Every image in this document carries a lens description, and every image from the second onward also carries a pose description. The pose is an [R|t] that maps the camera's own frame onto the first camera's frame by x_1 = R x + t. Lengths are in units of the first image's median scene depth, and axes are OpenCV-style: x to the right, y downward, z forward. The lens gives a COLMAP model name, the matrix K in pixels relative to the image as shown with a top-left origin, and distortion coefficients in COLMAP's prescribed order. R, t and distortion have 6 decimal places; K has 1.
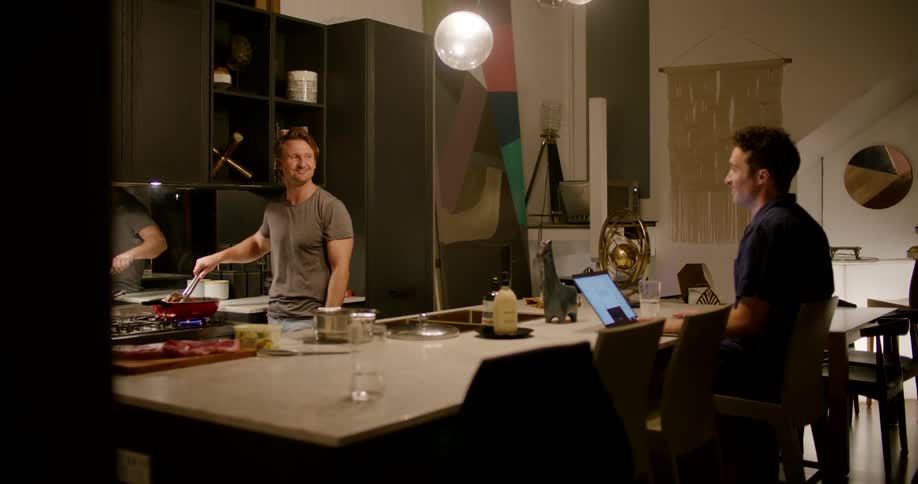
lens RADIAL K [[829.9, 0, 418.8], [0, 829.9, 241.0], [0, 0, 1]] dist [-0.121294, 0.002056]
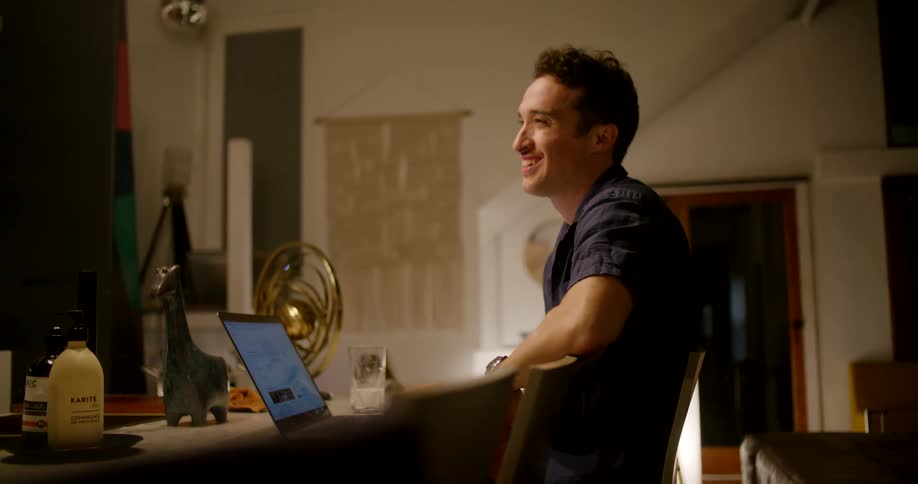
lens RADIAL K [[880.2, 0, 426.7], [0, 880.2, 259.0], [0, 0, 1]] dist [-0.040271, -0.002486]
pose [[0.904839, 0.029533, 0.424729, 0.042230], [0.017048, 0.994278, -0.105454, 0.036360], [-0.425413, 0.102660, 0.899158, 0.280580]]
